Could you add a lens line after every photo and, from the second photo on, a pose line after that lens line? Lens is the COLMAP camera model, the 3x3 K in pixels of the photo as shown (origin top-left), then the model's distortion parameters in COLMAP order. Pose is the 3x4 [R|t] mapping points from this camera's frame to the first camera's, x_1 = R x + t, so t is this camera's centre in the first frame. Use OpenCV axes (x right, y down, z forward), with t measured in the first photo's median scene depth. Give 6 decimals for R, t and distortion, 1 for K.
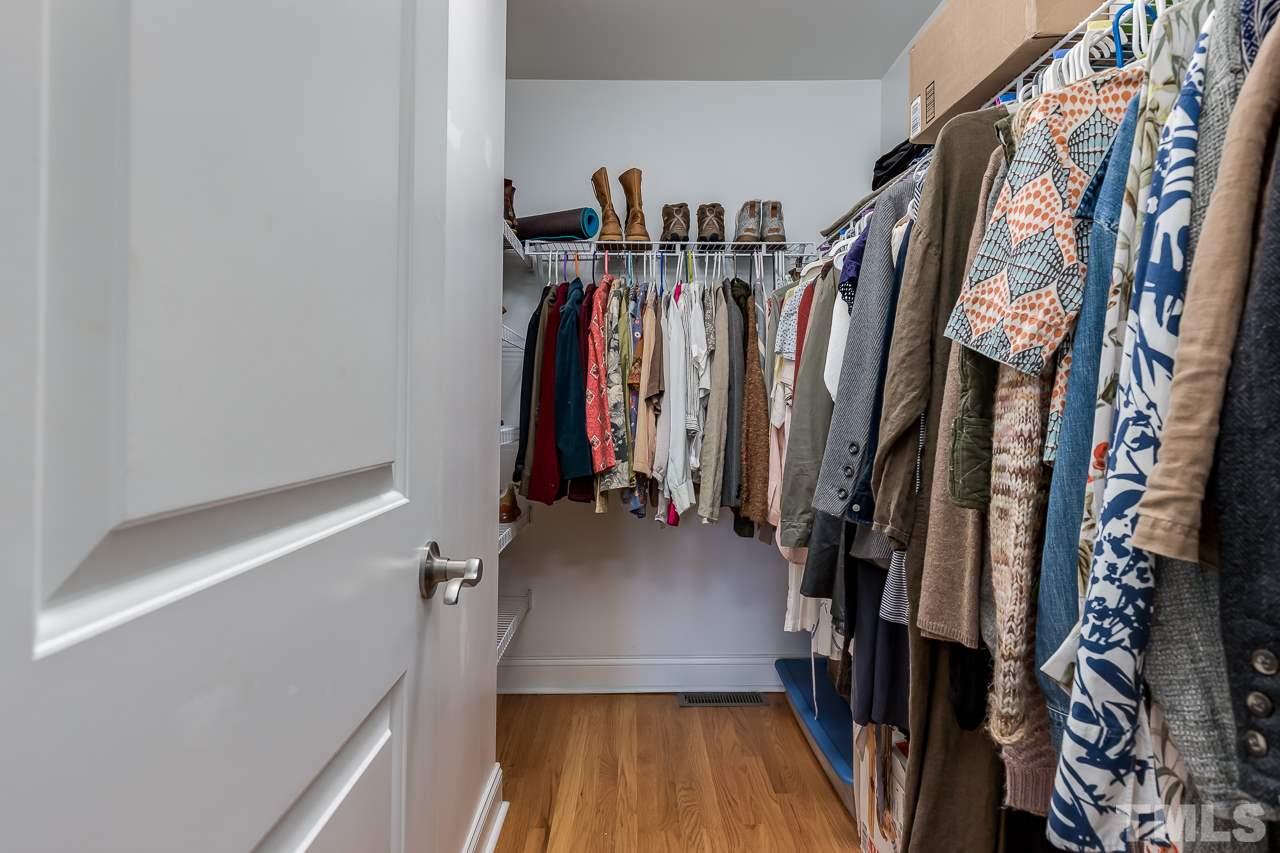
lens RADIAL K [[632.5, 0, 640.0], [0, 632.5, 426.5], [0, 0, 1]] dist [0.002068, 0.000314]
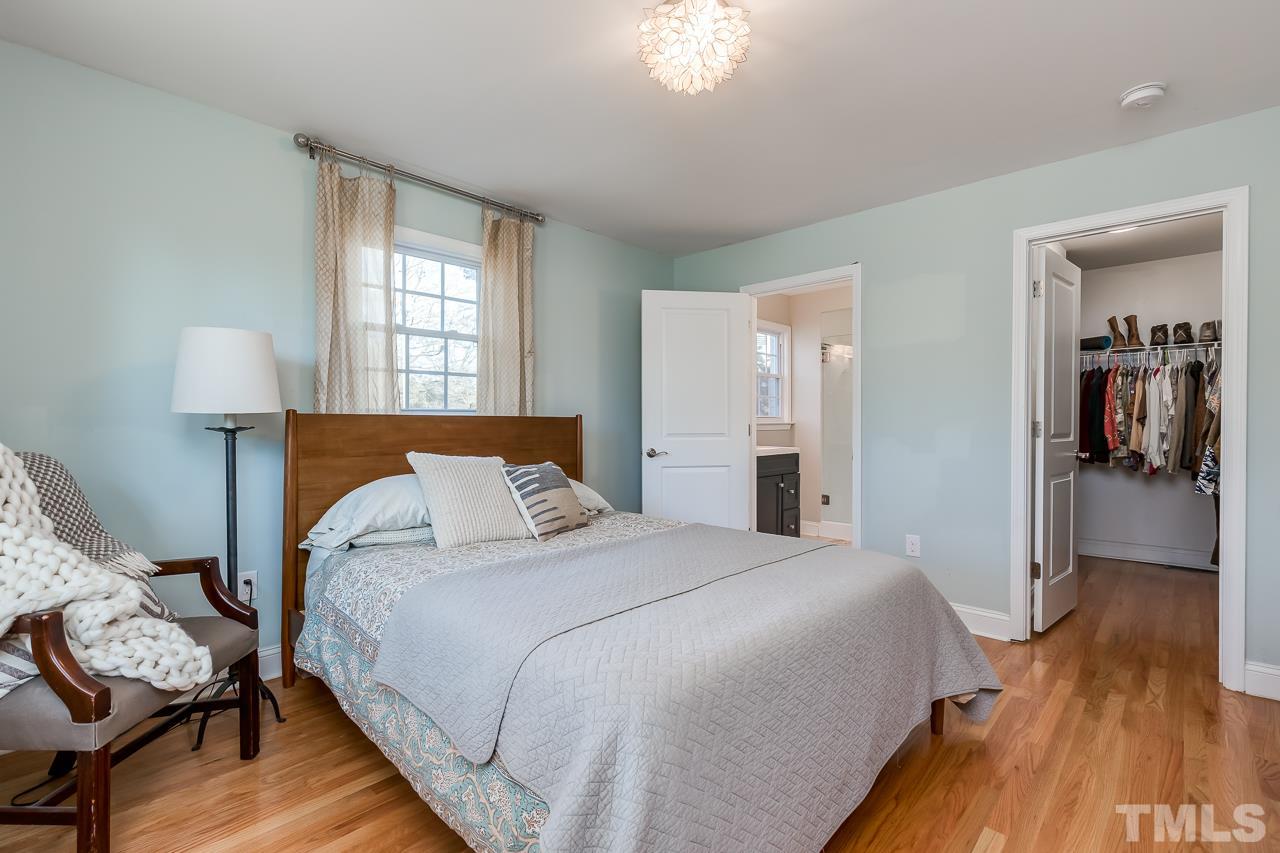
lens RADIAL K [[565.2, 0, 640.0], [0, 565.2, 426.5], [0, 0, 1]] dist [-0.001319, -0.000998]
pose [[0.709169, -0.002634, -0.705033, 0.176823], [-0.014463, 0.999728, -0.018282, 0.047202], [0.704890, 0.023161, 0.708939, -1.772726]]
